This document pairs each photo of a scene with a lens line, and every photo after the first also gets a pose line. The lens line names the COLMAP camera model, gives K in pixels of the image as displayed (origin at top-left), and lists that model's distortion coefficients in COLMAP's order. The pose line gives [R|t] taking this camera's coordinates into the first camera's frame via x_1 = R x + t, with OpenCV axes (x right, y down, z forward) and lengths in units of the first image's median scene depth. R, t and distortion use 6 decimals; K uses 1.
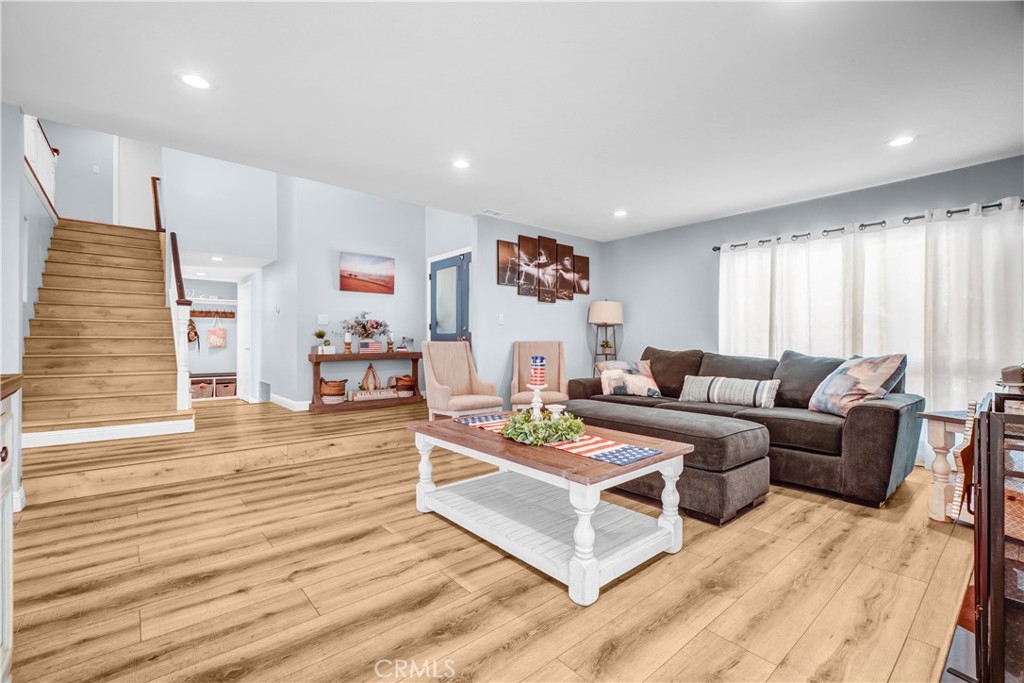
lens RADIAL K [[448.0, 0, 512.4], [0, 448.0, 346.8], [0, 0, 1]] dist [-0.003692, 0.002106]
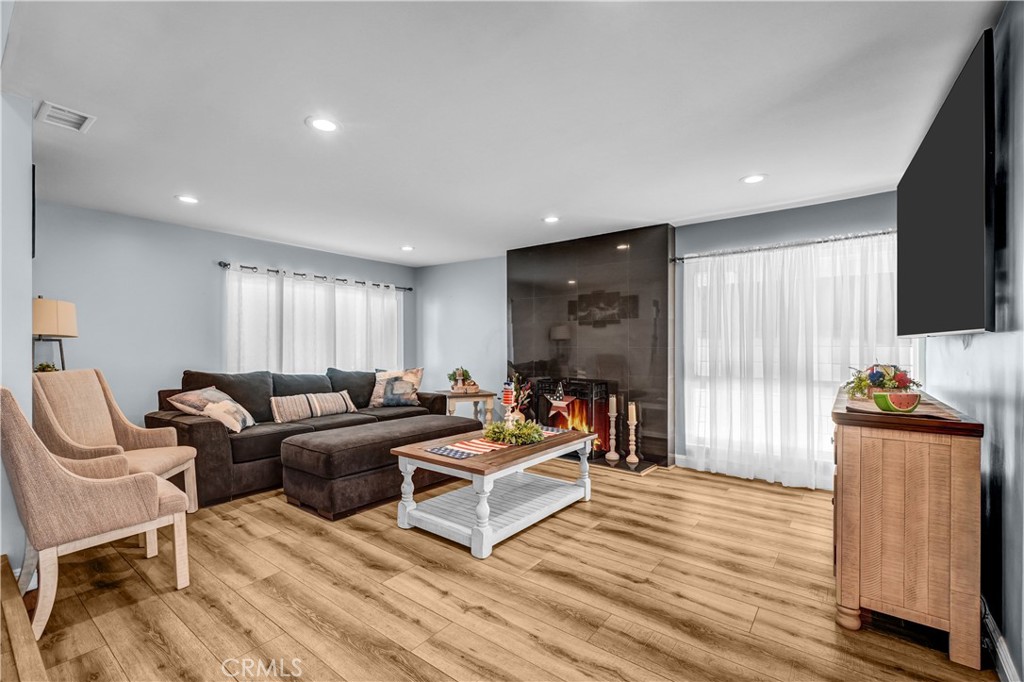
lens RADIAL K [[448.0, 0, 507.2], [0, 448.0, 348.5], [0, 0, 1]] dist [-0.003692, 0.002106]
pose [[-0.199234, -0.003446, 0.979946, -1.367918], [0.004612, 0.999979, 0.004454, -0.091932], [-0.979941, 0.005407, -0.199214, 1.374535]]
